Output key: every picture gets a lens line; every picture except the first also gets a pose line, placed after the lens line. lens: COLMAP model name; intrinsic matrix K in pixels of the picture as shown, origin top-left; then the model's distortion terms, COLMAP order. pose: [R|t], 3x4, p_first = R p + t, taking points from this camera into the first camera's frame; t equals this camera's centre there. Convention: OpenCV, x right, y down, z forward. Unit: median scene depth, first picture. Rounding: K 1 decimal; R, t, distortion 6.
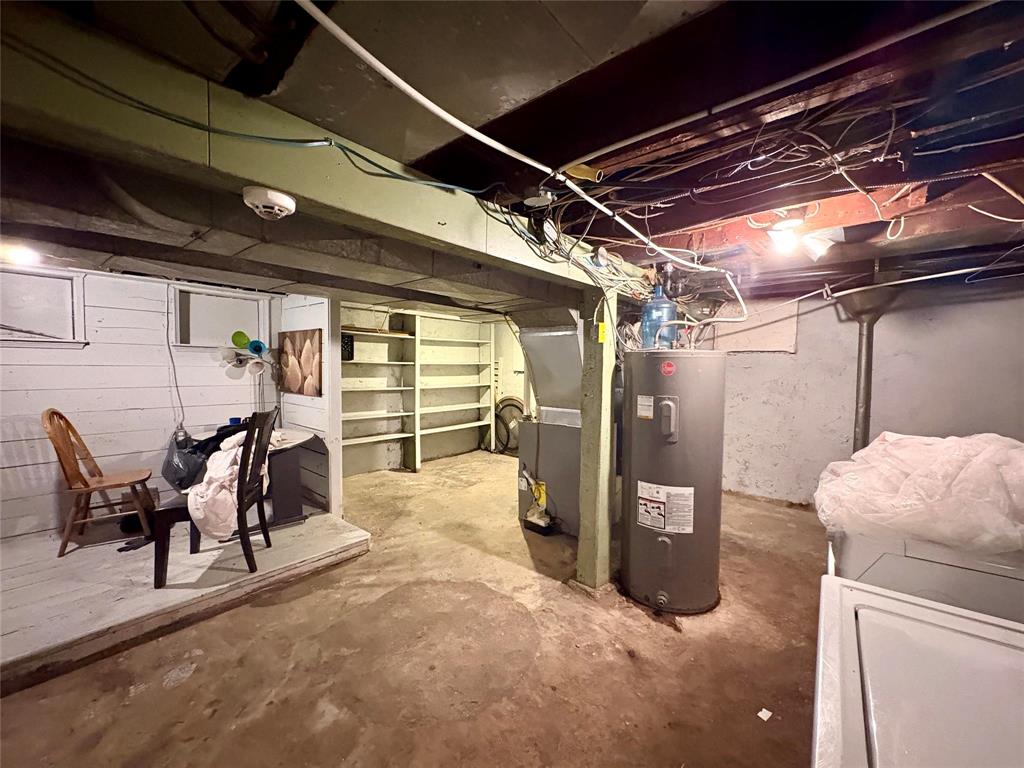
lens RADIAL K [[406.0, 0, 511.4], [0, 406.0, 384.7], [0, 0, 1]] dist [-0.000041, -0.000091]
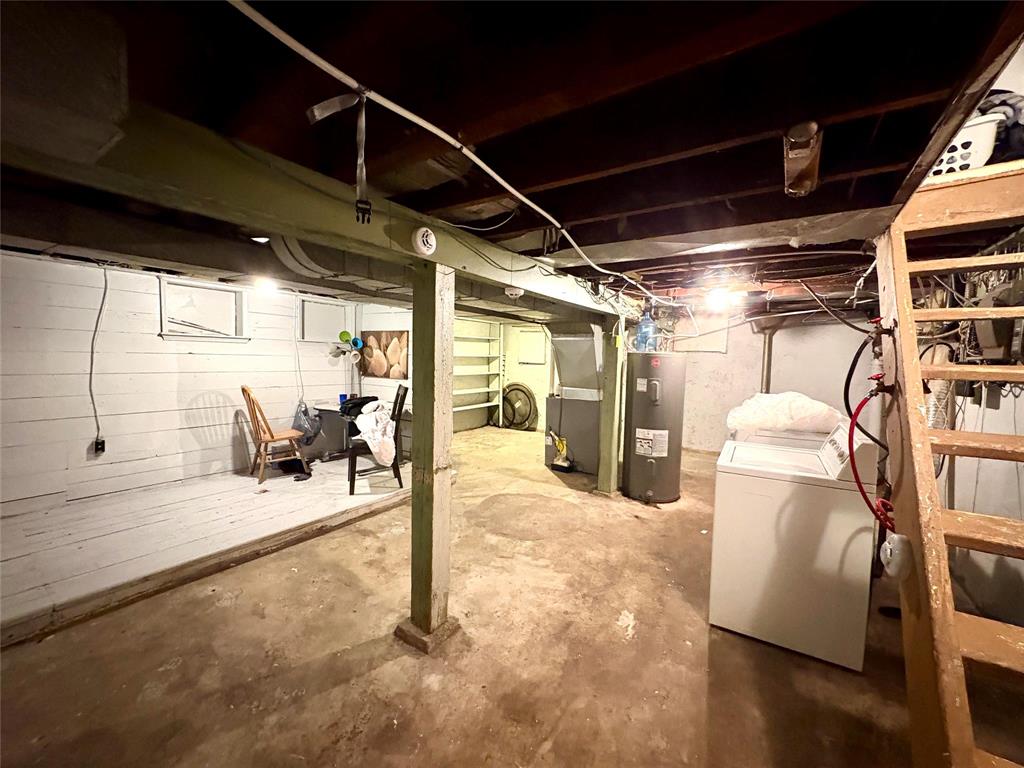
lens RADIAL K [[406.0, 0, 512.0], [0, 406.0, 384.7], [0, 0, 1]] dist [-0.000041, -0.000091]
pose [[0.993507, 0.006977, 0.113555, -0.336407], [-0.009614, 0.999696, 0.022691, 0.016003], [-0.113362, -0.023636, 0.993273, -0.529352]]
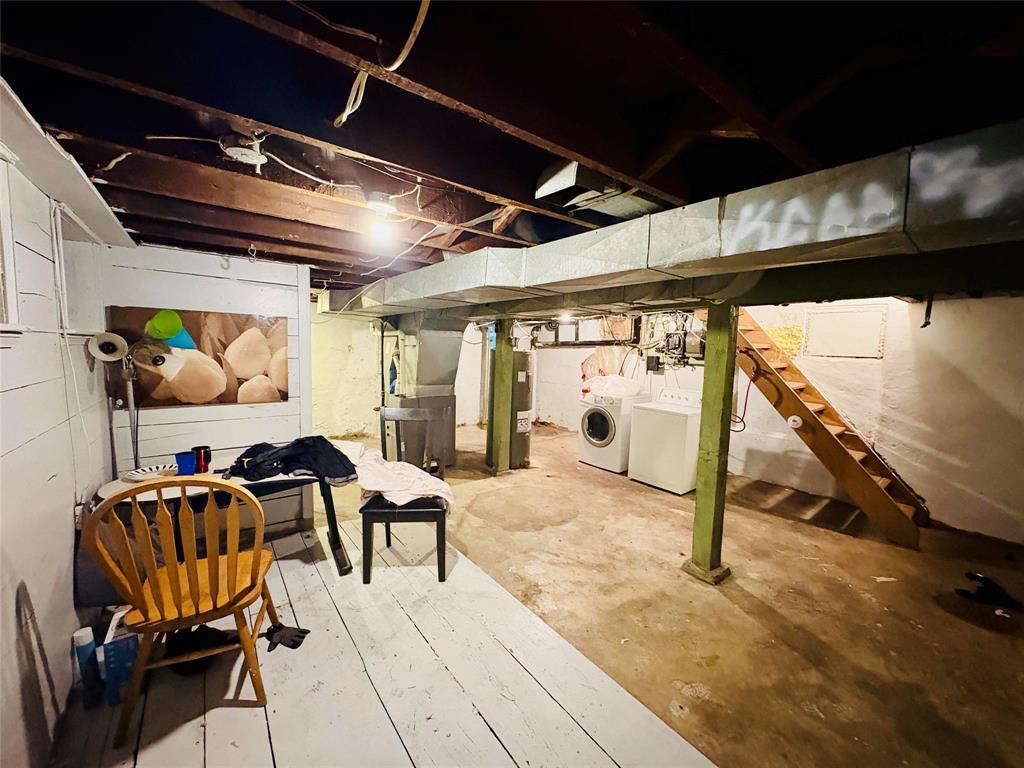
lens RADIAL K [[406.0, 0, 513.7], [0, 406.0, 385.2], [0, 0, 1]] dist [-0.000041, -0.000091]
pose [[0.208560, -0.096187, 0.973268, -1.451923], [0.020267, 0.995363, 0.094028, -0.085697], [-0.977800, 0.000115, 0.209542, 0.477750]]
